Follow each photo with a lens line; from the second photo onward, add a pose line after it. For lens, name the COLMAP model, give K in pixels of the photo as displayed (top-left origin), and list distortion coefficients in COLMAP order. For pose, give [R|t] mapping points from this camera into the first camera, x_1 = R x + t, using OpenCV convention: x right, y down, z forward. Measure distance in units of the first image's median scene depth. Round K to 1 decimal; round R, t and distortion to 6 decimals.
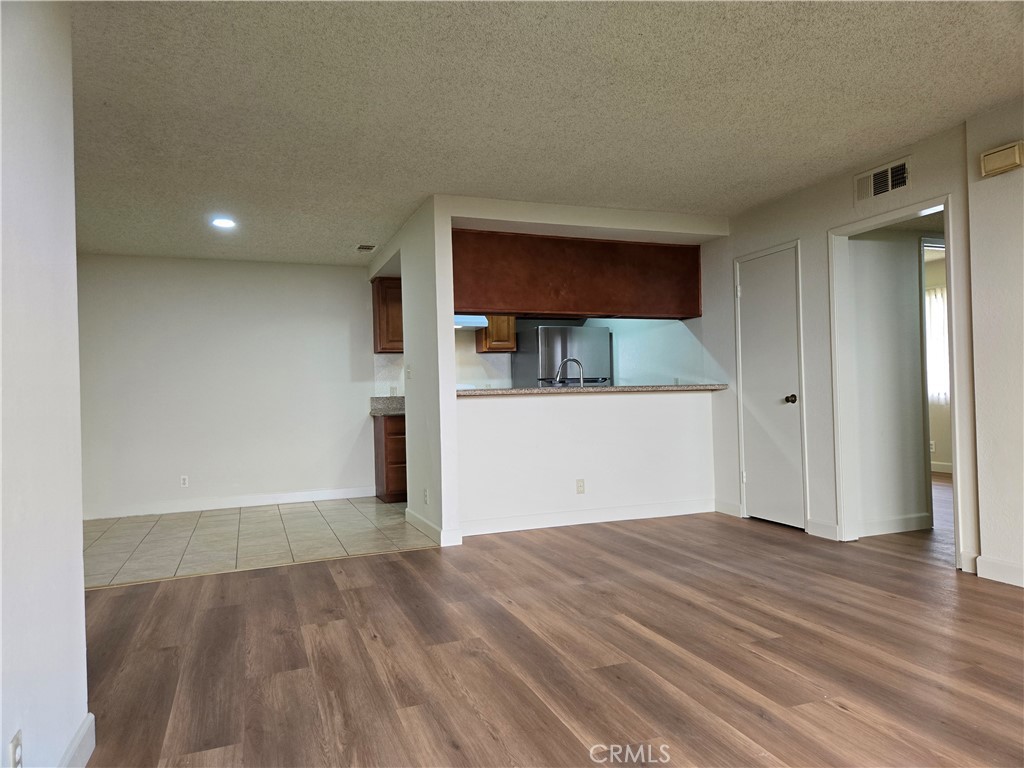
lens RADIAL K [[684.7, 0, 517.8], [0, 684.7, 388.2], [0, 0, 1]] dist [0.063871, -0.055886]
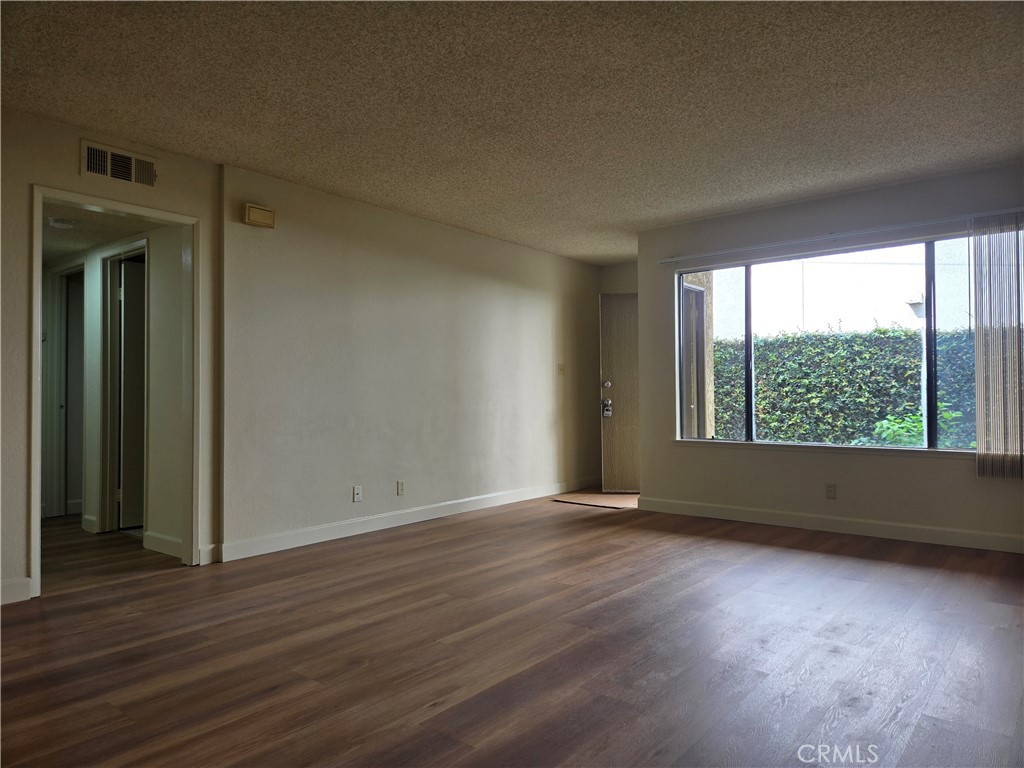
lens RADIAL K [[684.7, 0, 511.8], [0, 684.7, 382.3], [0, 0, 1]] dist [0.063871, -0.055886]
pose [[-0.497541, 0.050005, 0.865998, -0.560247], [0.011543, 0.998630, -0.051032, 0.038518], [-0.867363, -0.015395, -0.497437, 1.134569]]
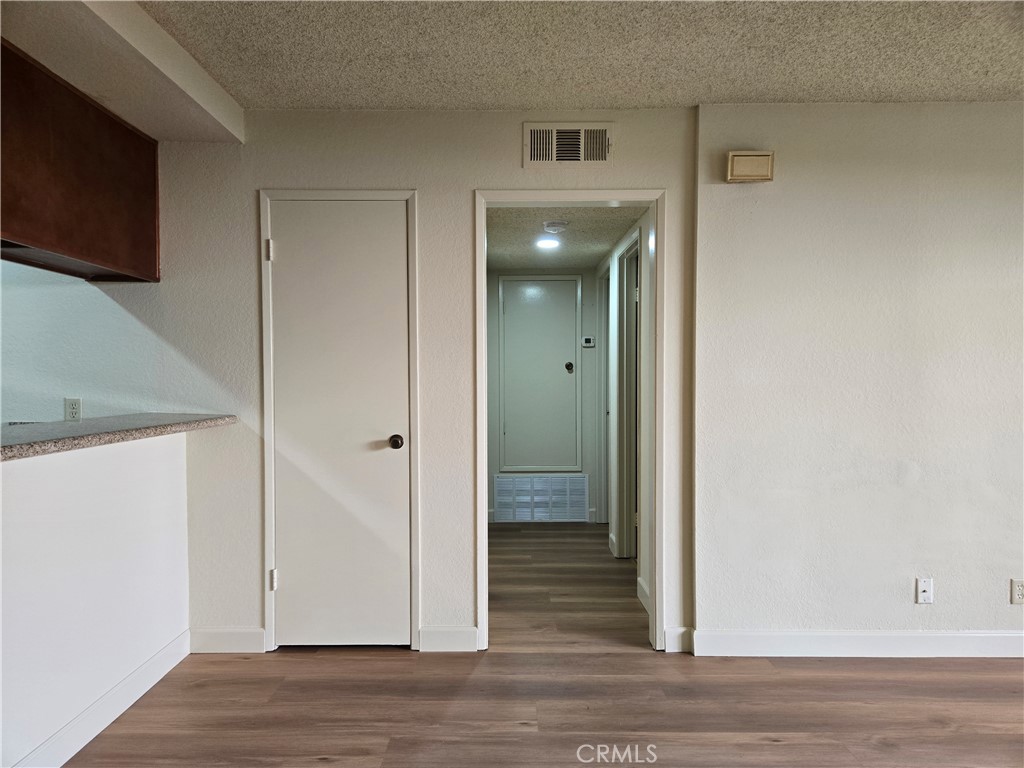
lens RADIAL K [[684.7, 0, 506.2], [0, 684.7, 393.5], [0, 0, 1]] dist [0.063871, -0.055886]
pose [[0.360945, 0.003070, 0.932582, -0.194803], [-0.017722, 0.999837, 0.003568, -0.043132], [-0.932419, -0.017815, 0.360940, 0.897741]]
